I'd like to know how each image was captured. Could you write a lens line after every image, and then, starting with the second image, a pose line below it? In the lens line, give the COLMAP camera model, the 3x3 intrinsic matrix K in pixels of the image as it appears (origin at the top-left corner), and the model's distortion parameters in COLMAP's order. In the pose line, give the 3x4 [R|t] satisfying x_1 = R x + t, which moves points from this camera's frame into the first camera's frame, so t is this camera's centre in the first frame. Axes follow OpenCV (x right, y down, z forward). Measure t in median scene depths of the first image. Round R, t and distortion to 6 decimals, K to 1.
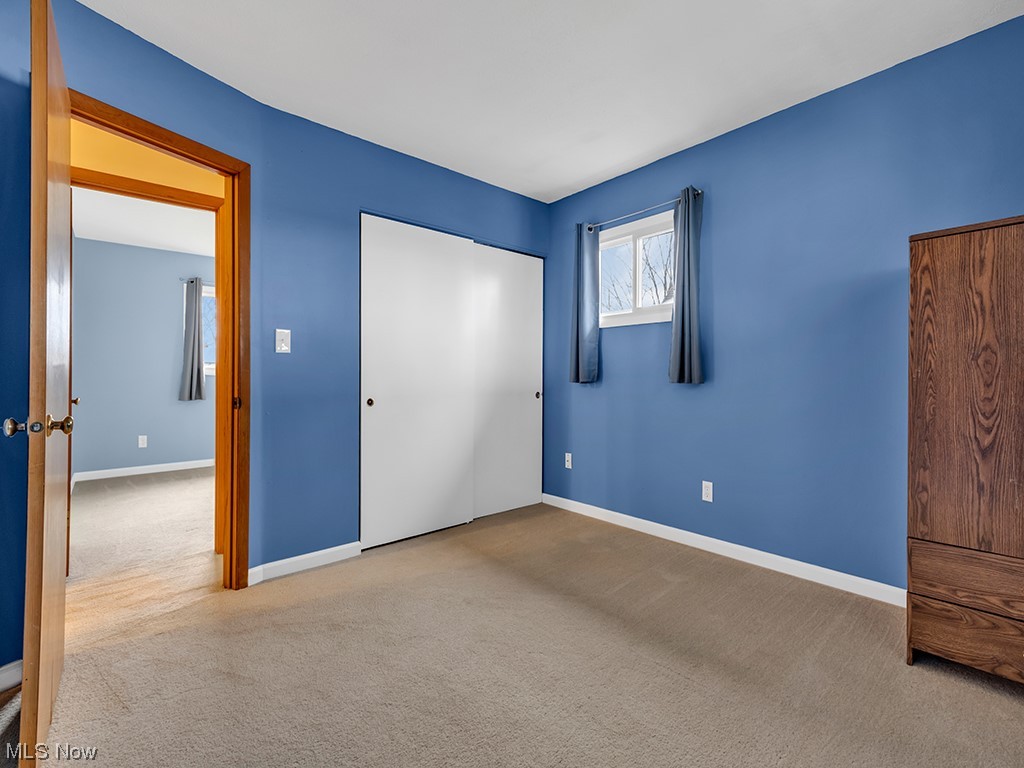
lens RADIAL K [[459.7, 0, 512.9], [0, 459.7, 373.6], [0, 0, 1]] dist [0.006989, -0.000634]
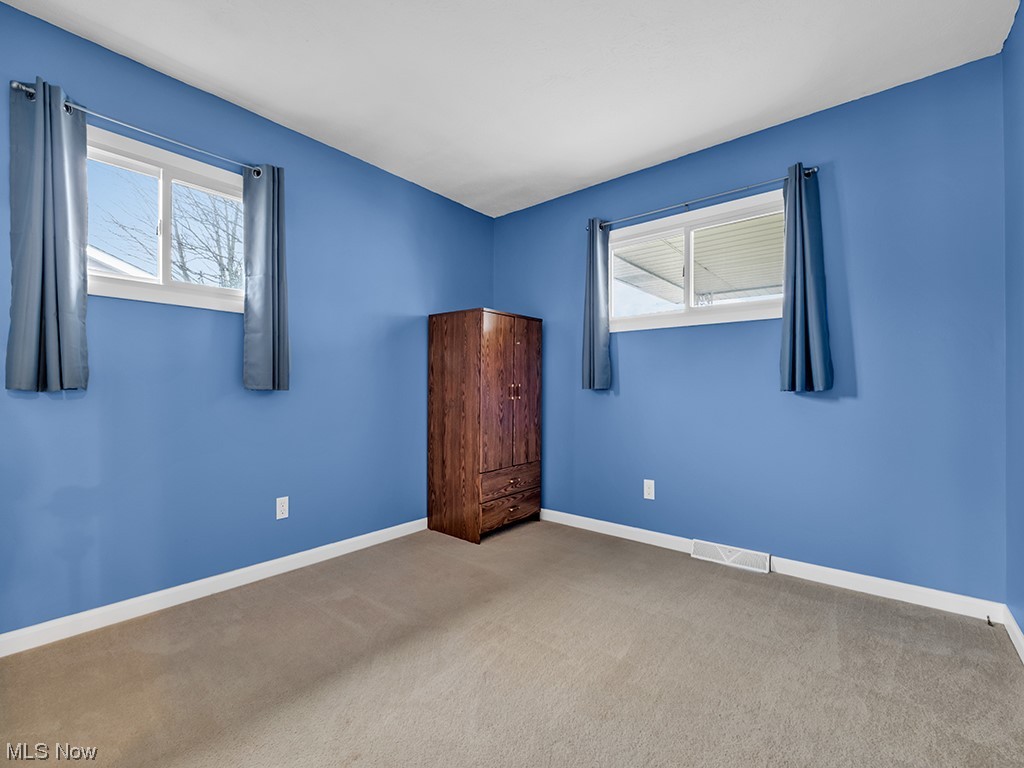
lens RADIAL K [[455.1, 0, 515.2], [0, 455.1, 387.0], [0, 0, 1]] dist [0.000914, -0.000933]
pose [[-0.166339, -0.002330, 0.986066, -0.917258], [-0.015493, 0.999880, -0.000251, 0.013402], [-0.985947, -0.015319, -0.166355, 1.164730]]
